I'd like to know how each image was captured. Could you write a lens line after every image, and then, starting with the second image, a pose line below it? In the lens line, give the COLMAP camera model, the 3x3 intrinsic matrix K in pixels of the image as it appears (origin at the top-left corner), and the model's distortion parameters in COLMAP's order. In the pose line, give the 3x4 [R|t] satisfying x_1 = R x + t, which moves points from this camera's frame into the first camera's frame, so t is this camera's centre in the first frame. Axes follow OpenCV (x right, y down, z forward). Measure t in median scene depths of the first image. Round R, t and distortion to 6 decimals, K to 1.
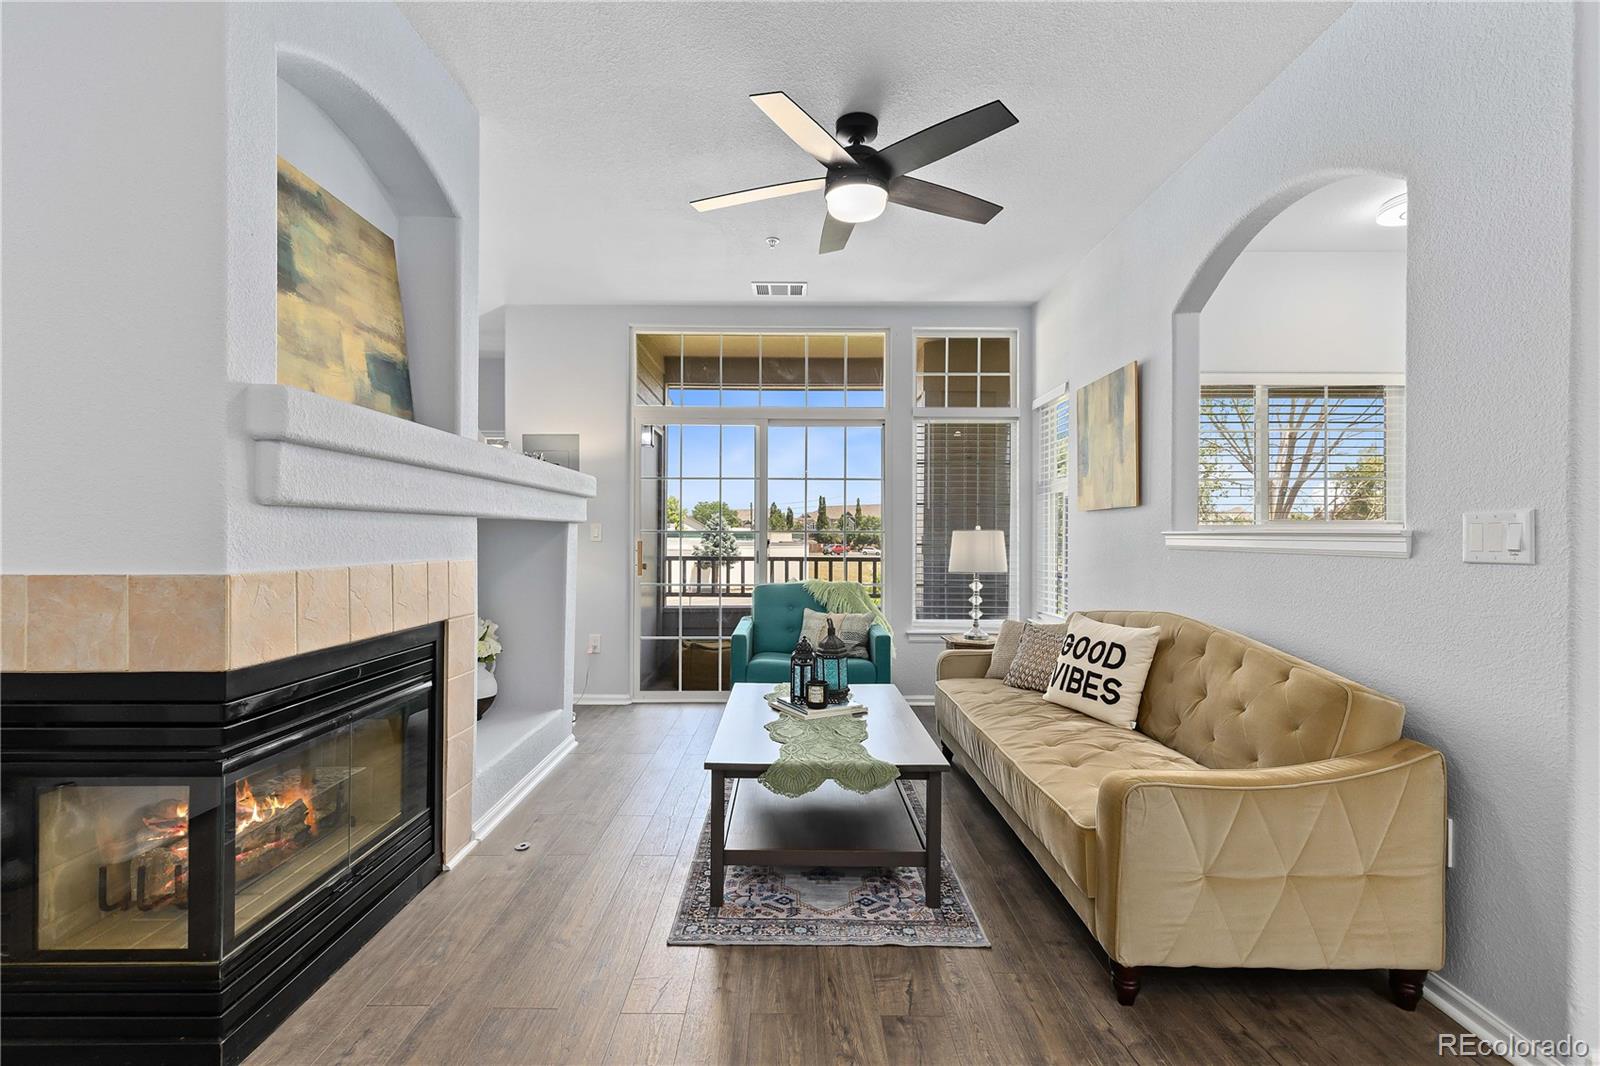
lens RADIAL K [[724.1, 0, 793.5], [0, 724.1, 534.9], [0, 0, 1]] dist [0.009590, -0.002546]
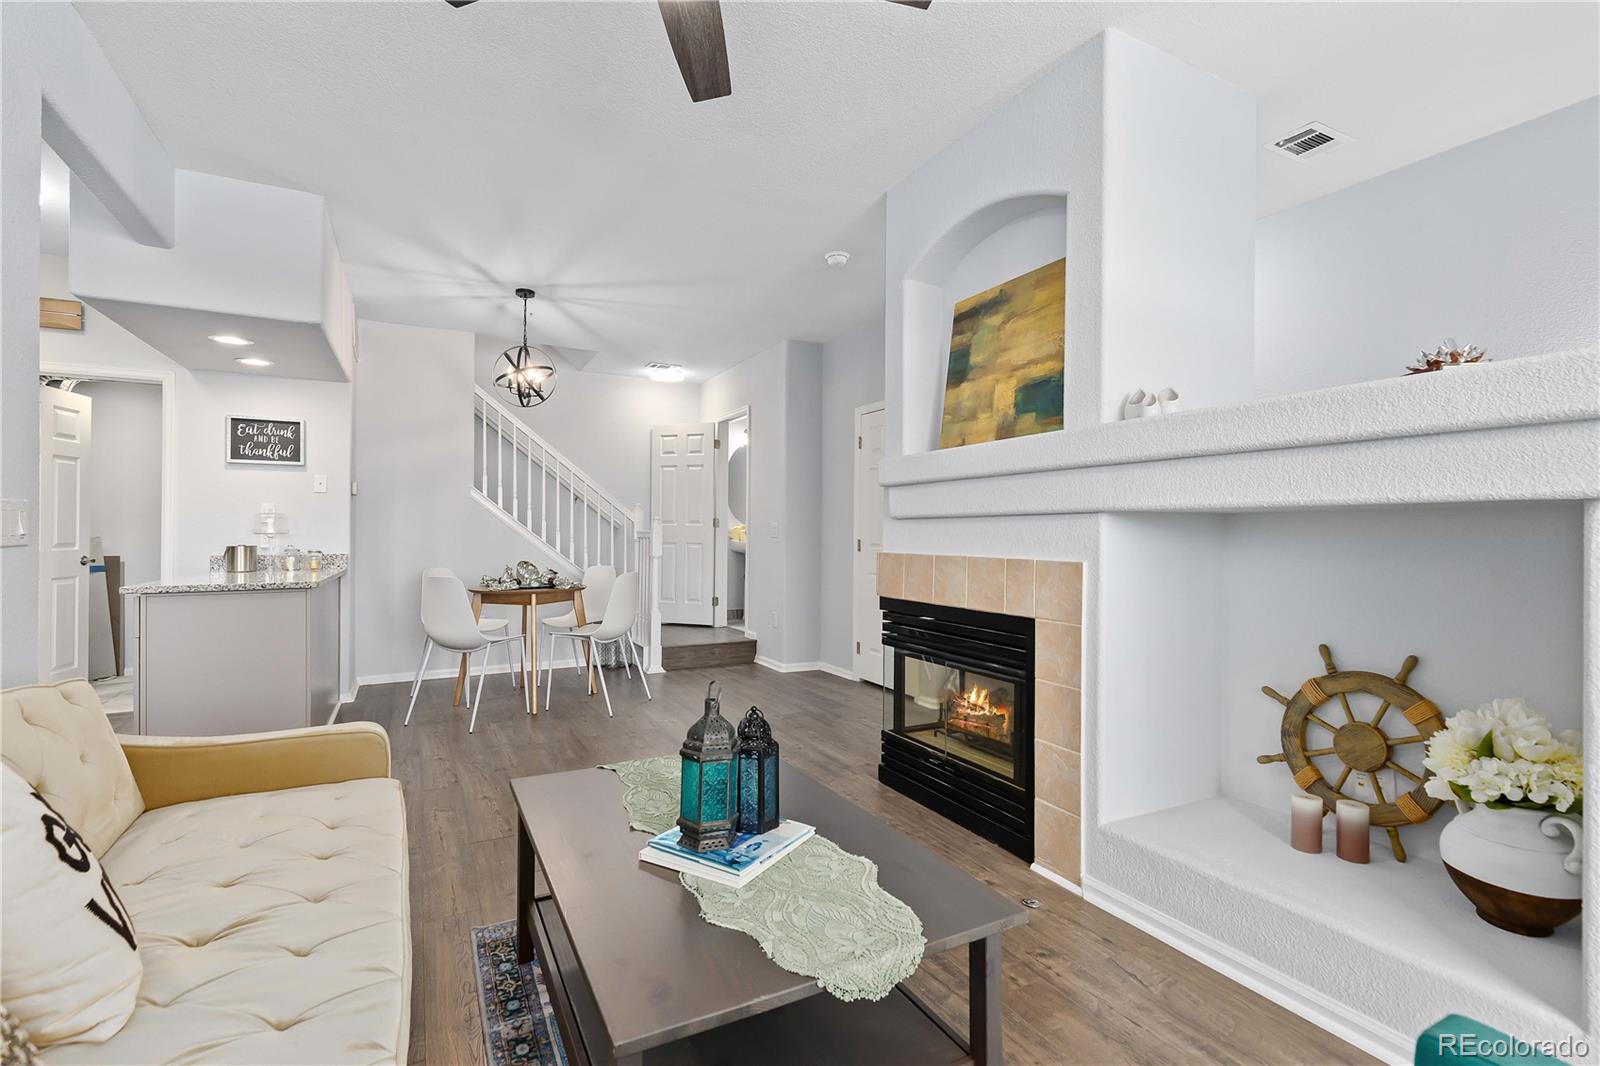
lens RADIAL K [[724.1, 0, 796.0], [0, 724.1, 532.4], [0, 0, 1]] dist [0.009590, -0.002546]
pose [[-0.886093, -0.013406, -0.463314, 0.256458], [-0.011858, 0.999910, -0.006255, 0.006672], [0.463356, -0.000048, -0.886172, 1.564368]]
